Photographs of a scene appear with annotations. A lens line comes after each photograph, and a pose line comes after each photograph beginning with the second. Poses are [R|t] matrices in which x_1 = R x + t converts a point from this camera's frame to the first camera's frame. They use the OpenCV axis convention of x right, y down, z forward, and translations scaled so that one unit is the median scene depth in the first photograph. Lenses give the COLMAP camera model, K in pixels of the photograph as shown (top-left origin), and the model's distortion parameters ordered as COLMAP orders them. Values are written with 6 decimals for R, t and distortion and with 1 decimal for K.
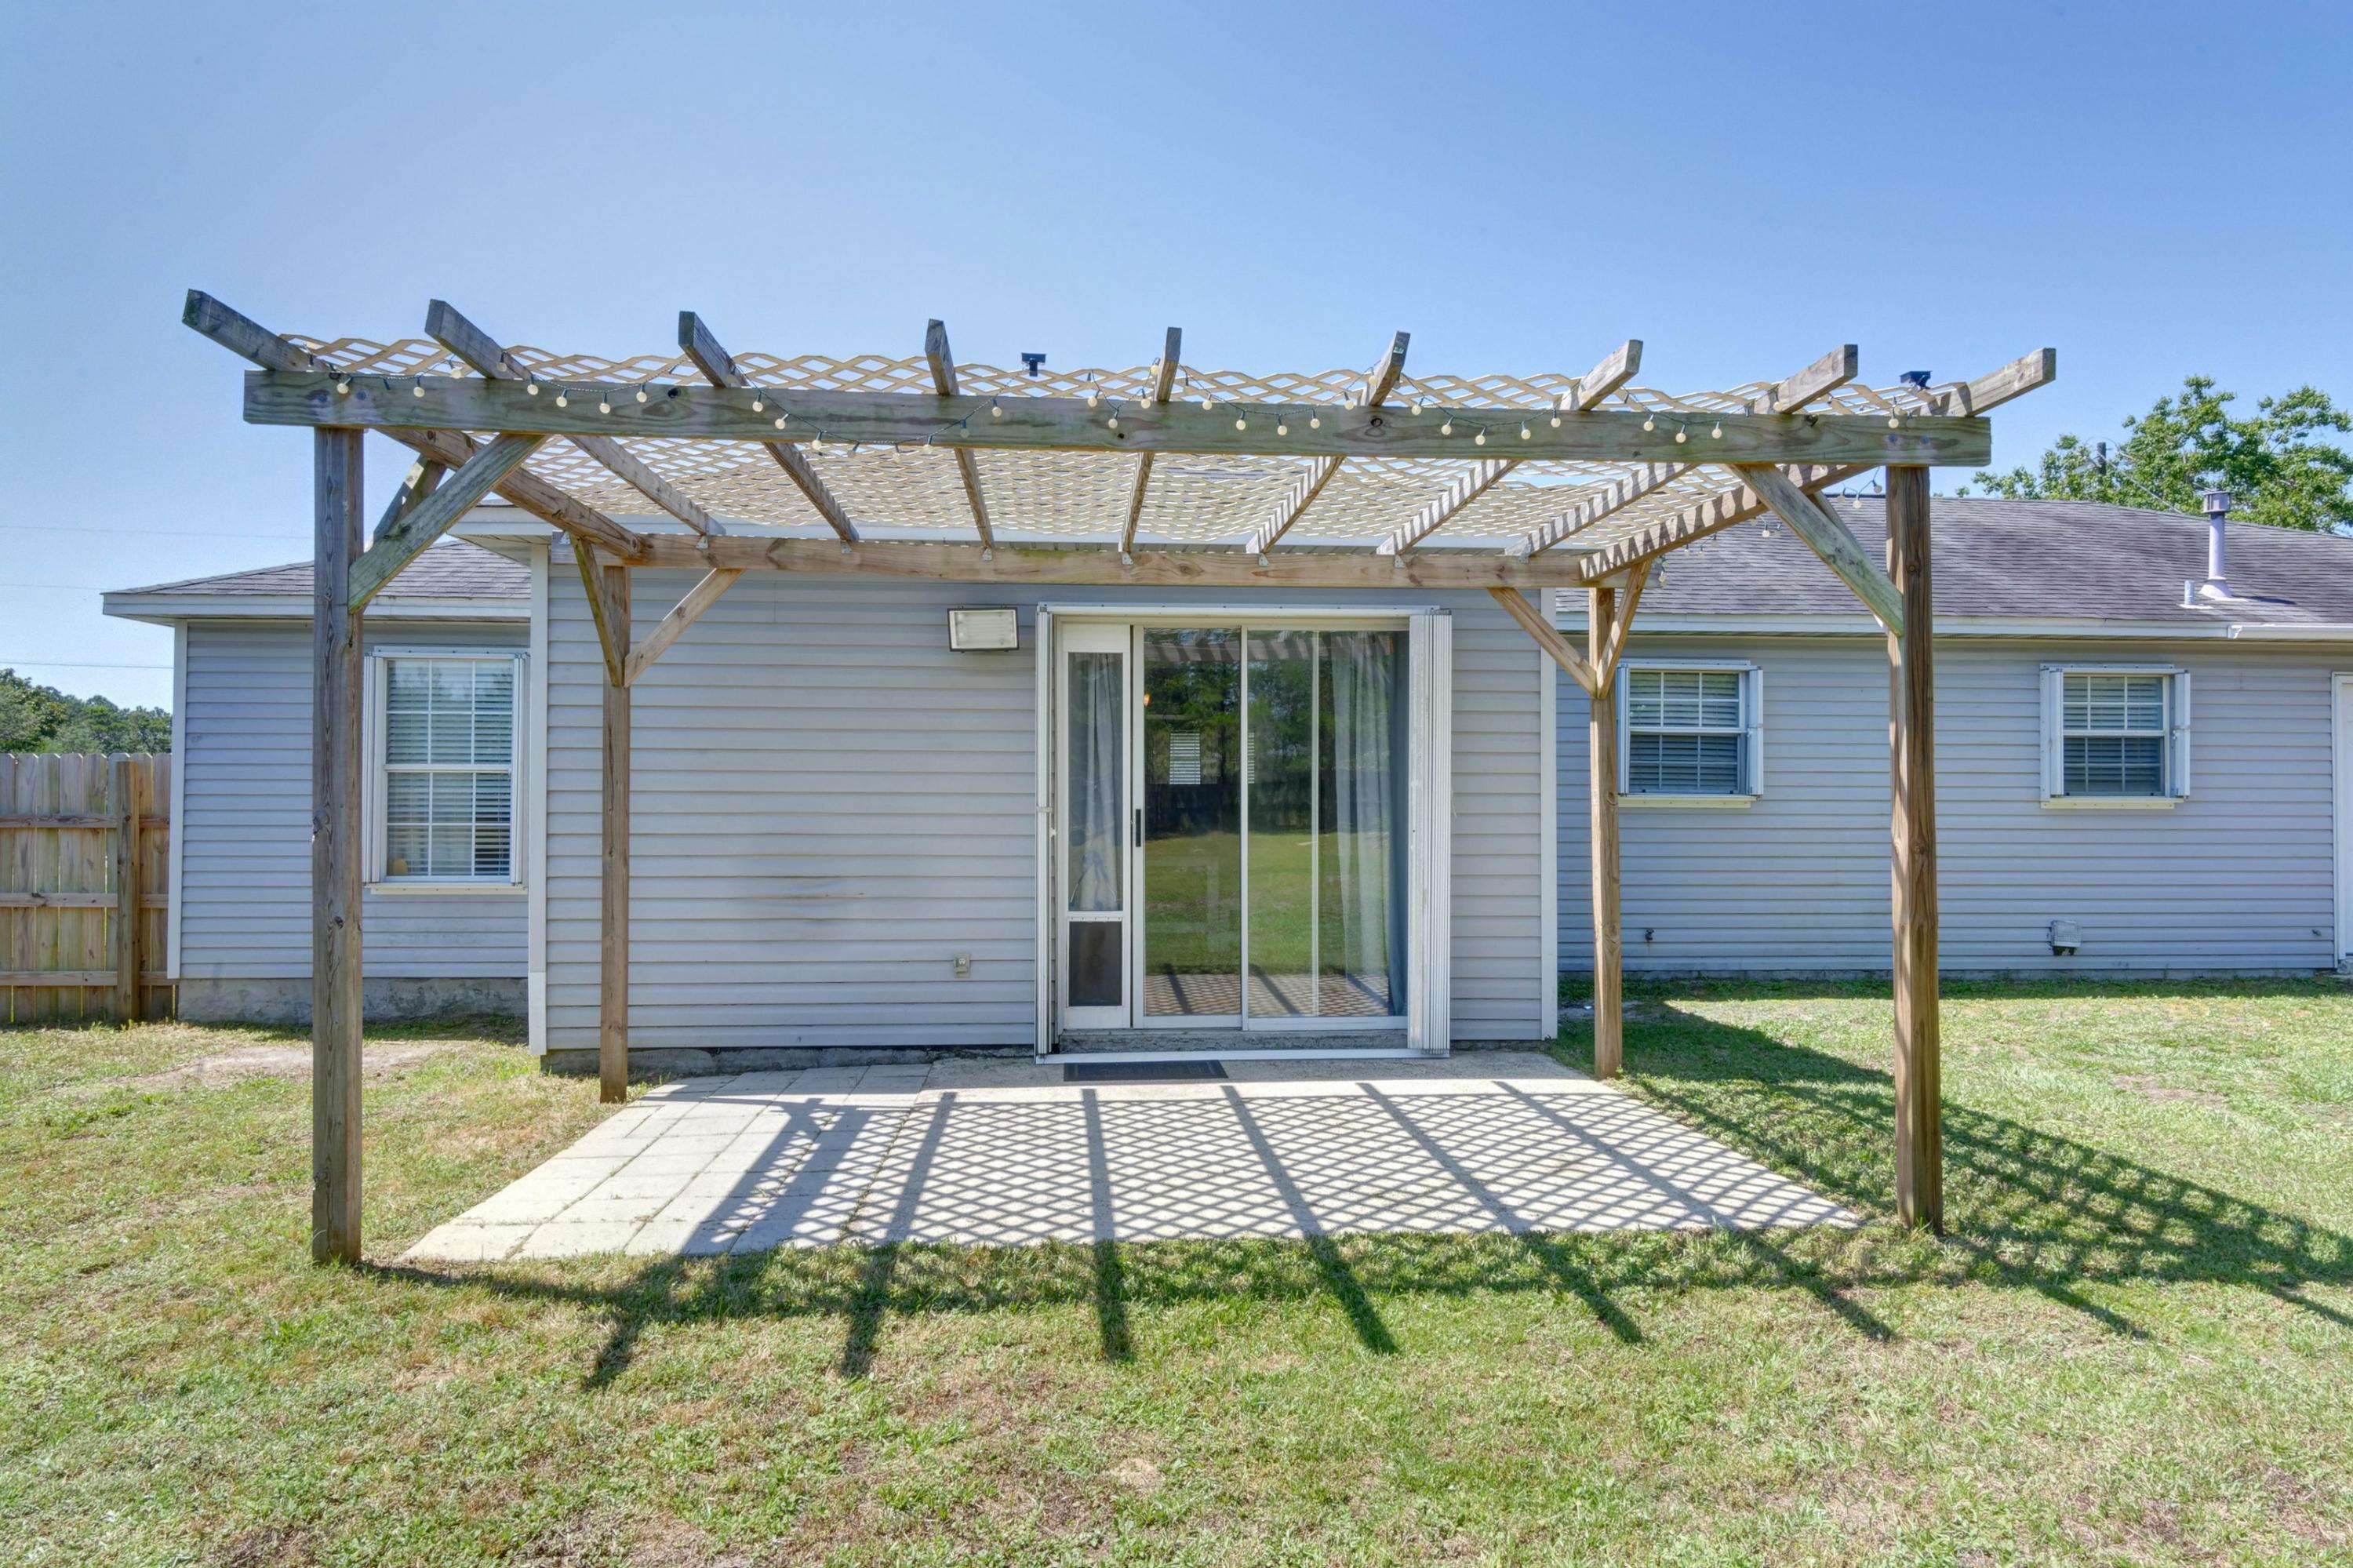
lens RADIAL K [[1464.8, 0, 1166.1], [0, 1464.8, 786.6], [0, 0, 1]] dist [0.009750, 0.002209]
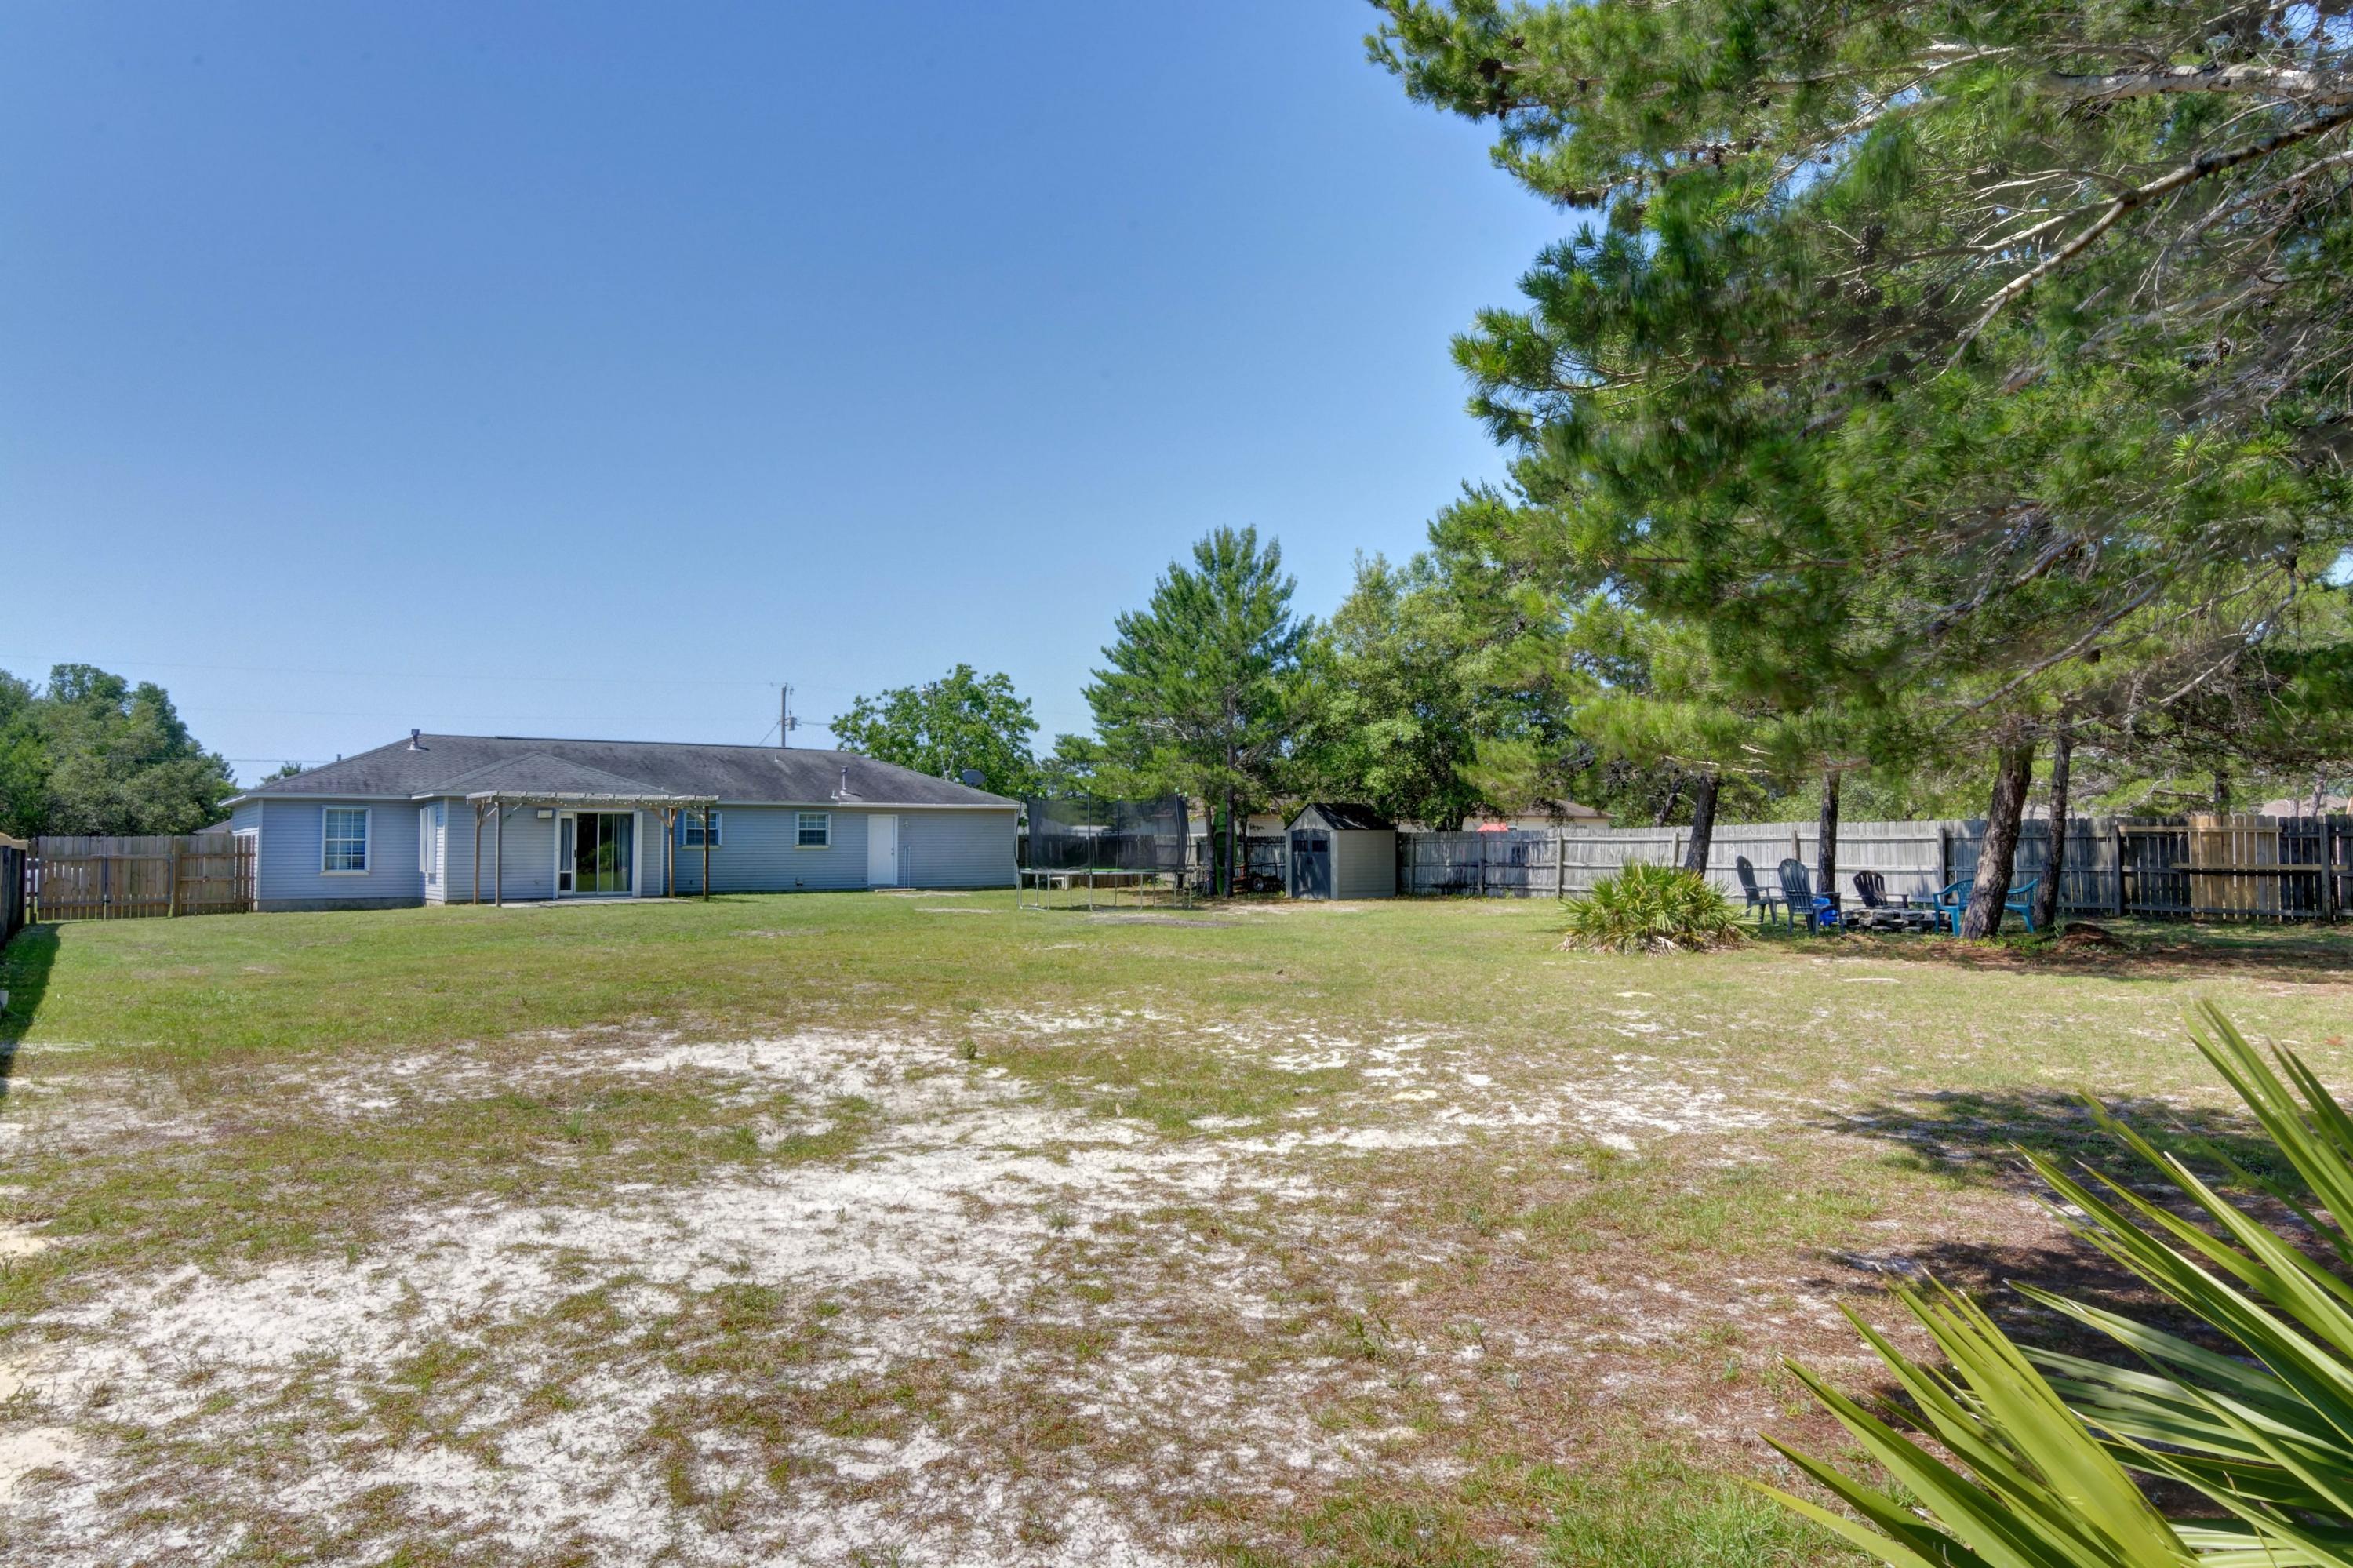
lens RADIAL K [[1464.8, 0, 1168.9], [0, 1464.8, 797.5], [0, 0, 1]] dist [0.009750, 0.002209]
pose [[0.848150, 0.015647, 0.529525, -0.972441], [-0.007125, 0.999810, -0.018132, -0.087299], [-0.529708, 0.011605, 0.848101, -4.375419]]
